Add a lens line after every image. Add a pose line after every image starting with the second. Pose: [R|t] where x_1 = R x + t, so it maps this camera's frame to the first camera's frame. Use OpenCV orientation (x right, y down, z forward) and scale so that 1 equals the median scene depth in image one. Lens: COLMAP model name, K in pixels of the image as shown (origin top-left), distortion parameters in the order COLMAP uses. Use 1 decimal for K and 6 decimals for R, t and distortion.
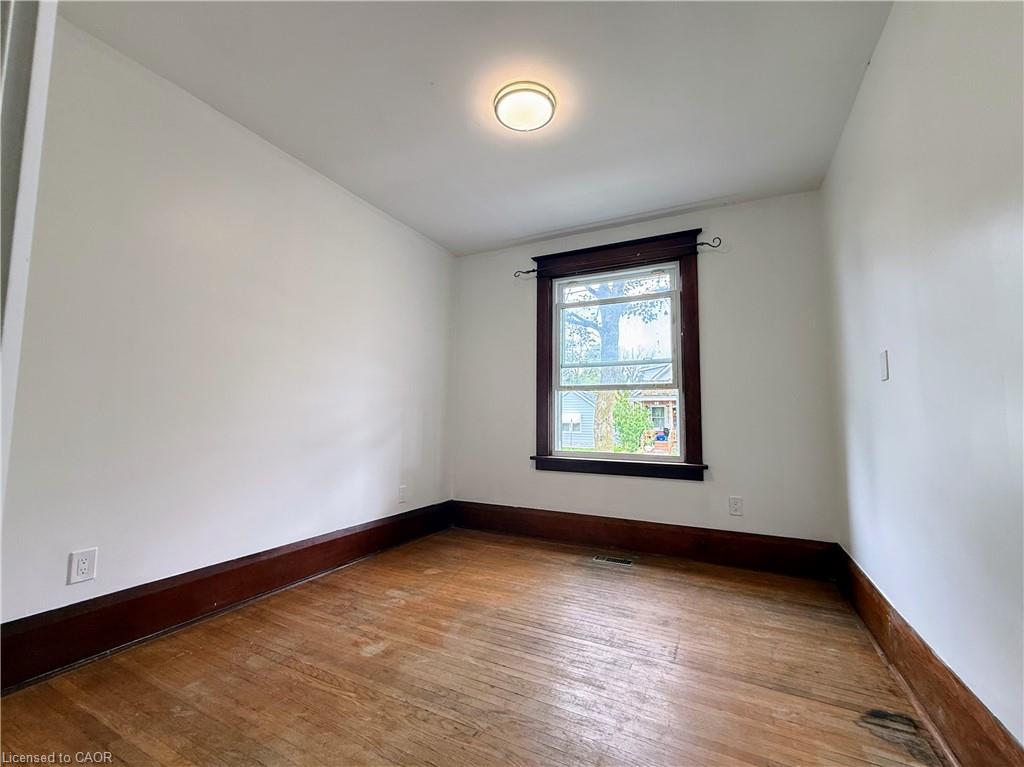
lens RADIAL K [[412.7, 0, 517.4], [0, 412.7, 385.8], [0, 0, 1]] dist [0.003008, 0.000047]
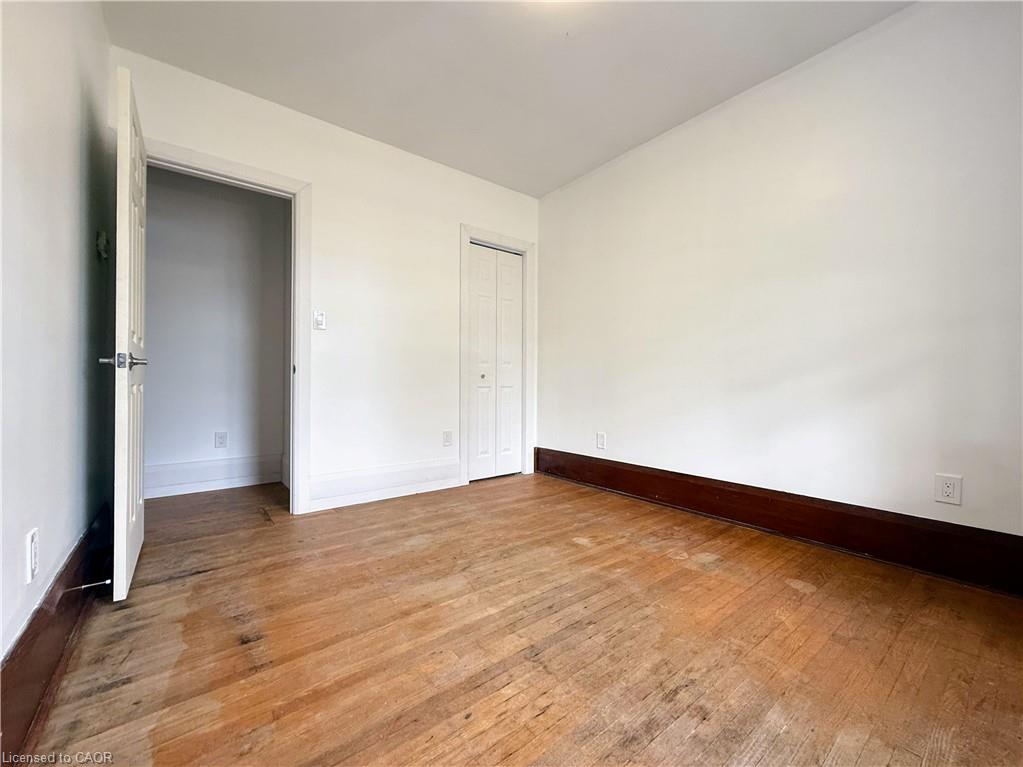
lens RADIAL K [[412.3, 0, 505.6], [0, 412.3, 383.3], [0, 0, 1]] dist [0.003008, 0.000047]
pose [[-0.419498, -0.011103, -0.907688, 0.763039], [0.068841, 0.996657, -0.044007, 0.179988], [0.905142, -0.080947, -0.417331, 1.176835]]
